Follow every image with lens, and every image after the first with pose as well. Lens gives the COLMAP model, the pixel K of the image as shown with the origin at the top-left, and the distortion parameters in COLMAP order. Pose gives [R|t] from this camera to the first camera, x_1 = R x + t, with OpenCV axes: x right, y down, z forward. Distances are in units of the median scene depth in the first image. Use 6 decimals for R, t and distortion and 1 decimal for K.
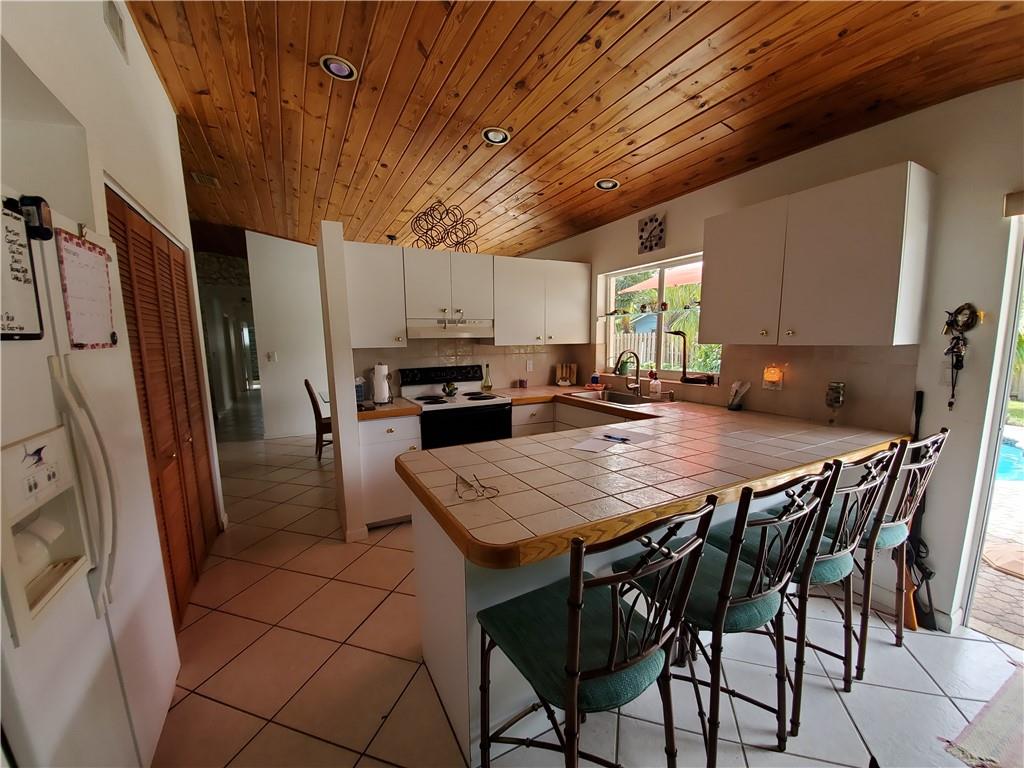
lens RADIAL K [[407.4, 0, 508.4], [0, 407.4, 388.2], [0, 0, 1]] dist [-0.017171, -0.001546]
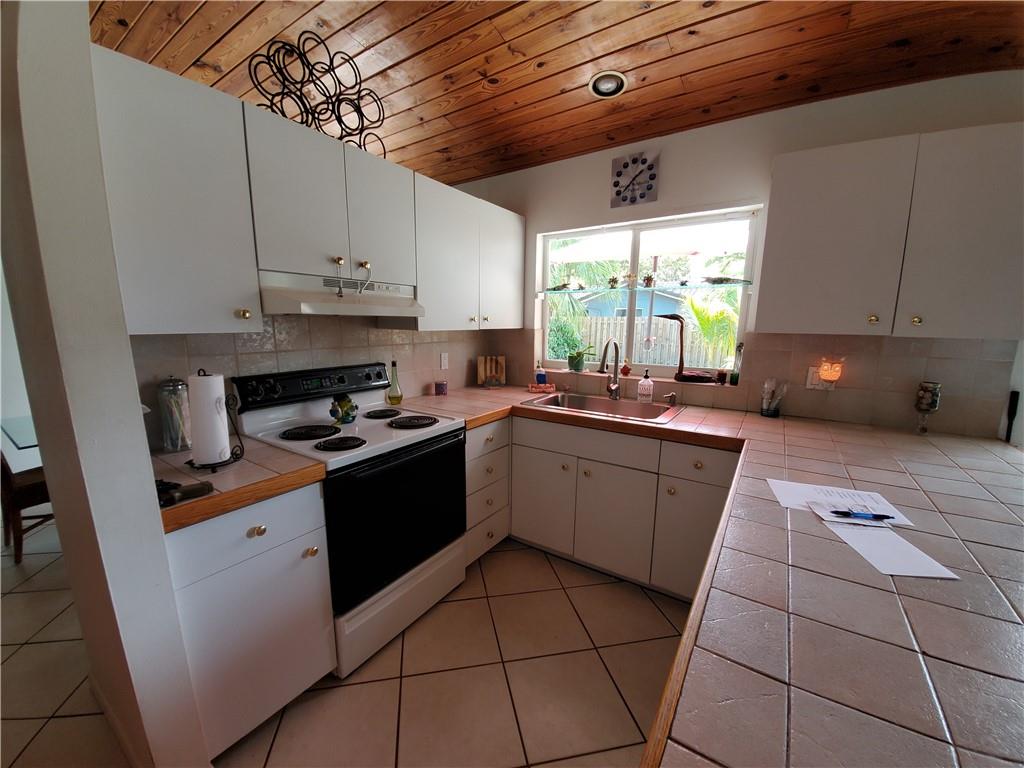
lens RADIAL K [[407.4, 0, 511.9], [0, 407.4, 393.9], [0, 0, 1]] dist [-0.017171, -0.001546]
pose [[0.882647, -0.061502, 0.465996, -0.208397], [0.036581, 0.997384, 0.062346, -0.047118], [-0.468612, -0.037982, 0.882587, 0.437056]]
